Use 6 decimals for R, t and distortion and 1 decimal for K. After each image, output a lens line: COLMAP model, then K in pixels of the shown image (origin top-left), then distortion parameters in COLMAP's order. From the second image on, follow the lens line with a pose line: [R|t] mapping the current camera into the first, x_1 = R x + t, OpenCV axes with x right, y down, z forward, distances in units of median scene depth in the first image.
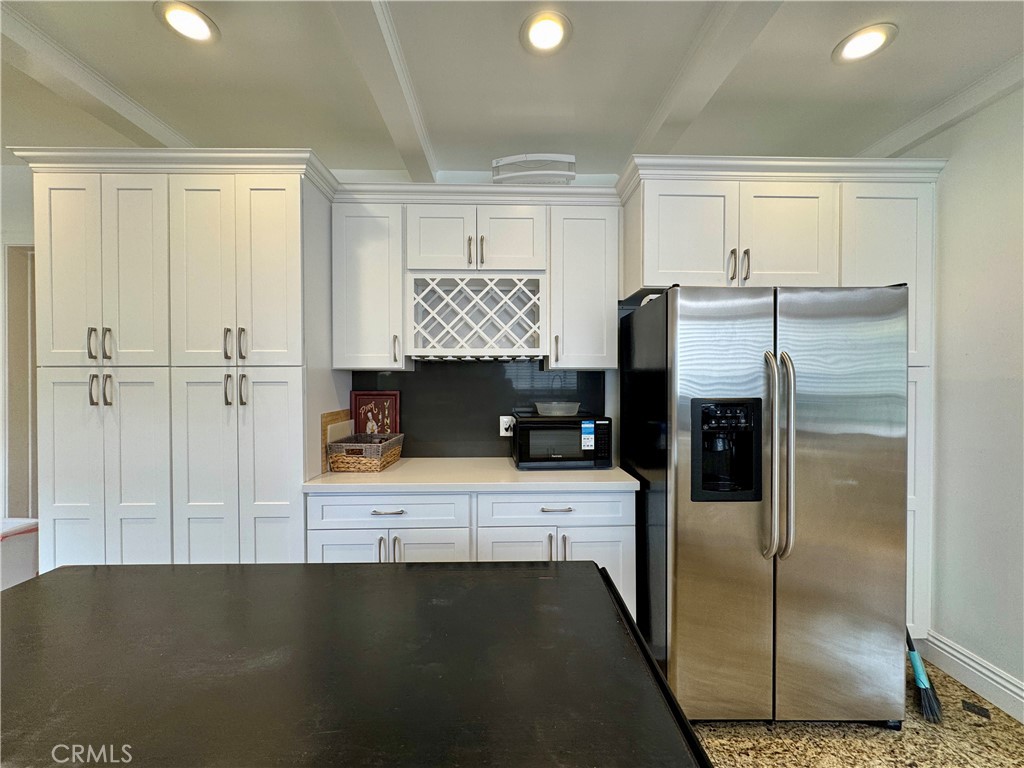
lens RADIAL K [[409.1, 0, 512.0], [0, 409.1, 384.0], [0, 0, 1]] dist [-0.002851, 0.000158]
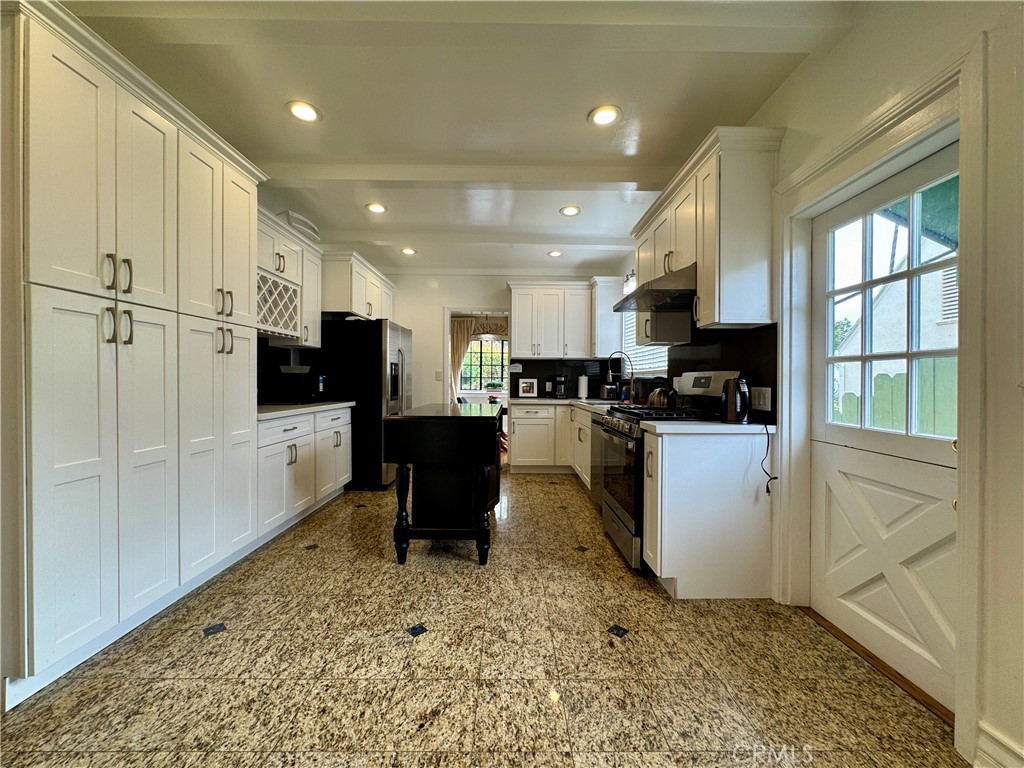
lens RADIAL K [[409.1, 0, 512.0], [0, 409.1, 384.0], [0, 0, 1]] dist [-0.002851, 0.000158]
pose [[0.022152, -0.006609, 0.999733, -1.855975], [0.008111, 0.999946, 0.006430, 0.139872], [-0.999722, 0.007966, 0.022204, 0.124175]]
